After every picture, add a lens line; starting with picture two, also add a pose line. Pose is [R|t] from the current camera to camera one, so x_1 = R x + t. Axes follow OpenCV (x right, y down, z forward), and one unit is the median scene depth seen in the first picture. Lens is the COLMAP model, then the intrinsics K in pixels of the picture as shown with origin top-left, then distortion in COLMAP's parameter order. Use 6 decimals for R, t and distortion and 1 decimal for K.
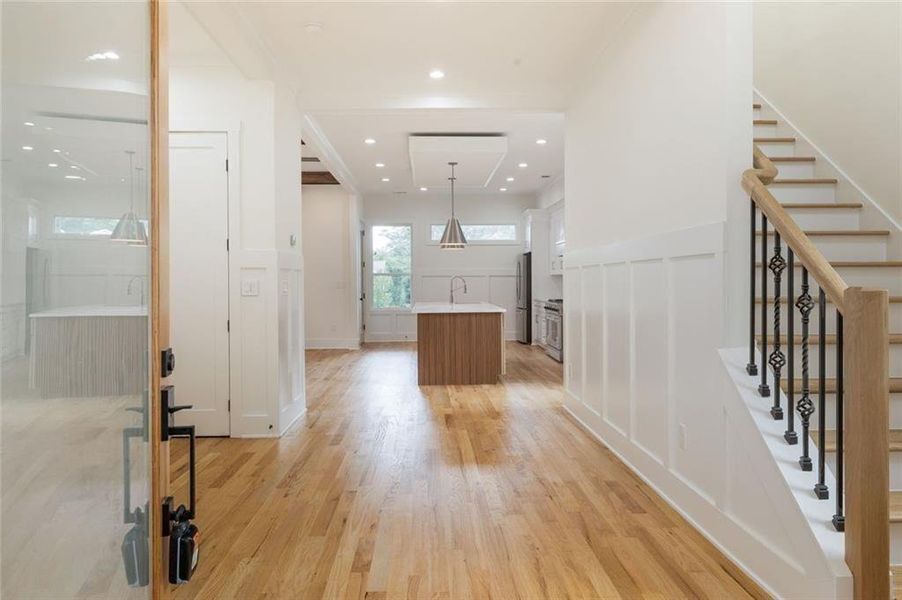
lens RADIAL K [[688.5, 0, 451.0], [0, 688.5, 297.2], [0, 0, 1]] dist [0.011936, 0.001477]
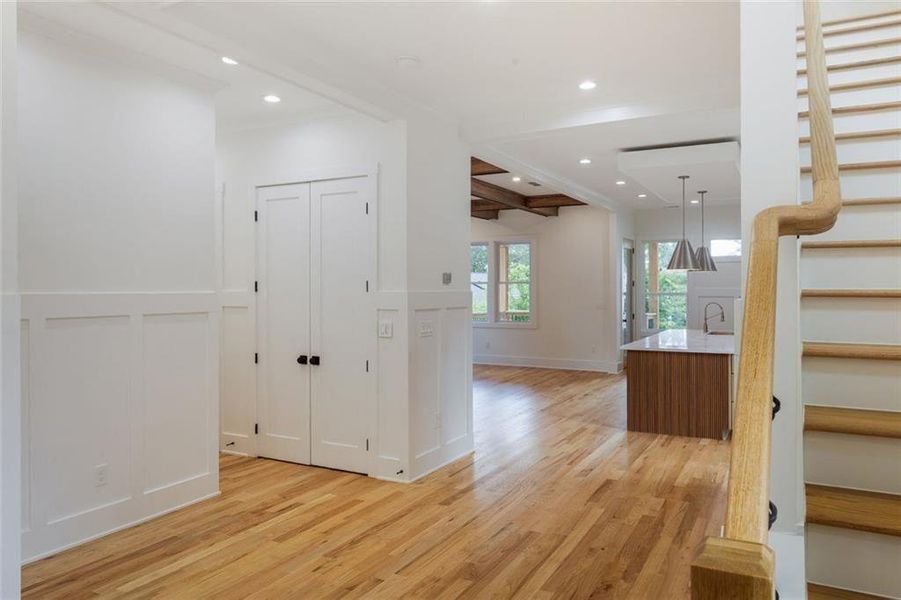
lens RADIAL K [[640.4, 0, 450.0], [0, 640.4, 296.0], [0, 0, 1]] dist [0.007006, 0.001113]
pose [[0.860997, 0.010830, -0.508494, 0.240220], [-0.013427, 0.999909, -0.001439, -0.057066], [0.508432, 0.008067, 0.861064, 0.228349]]
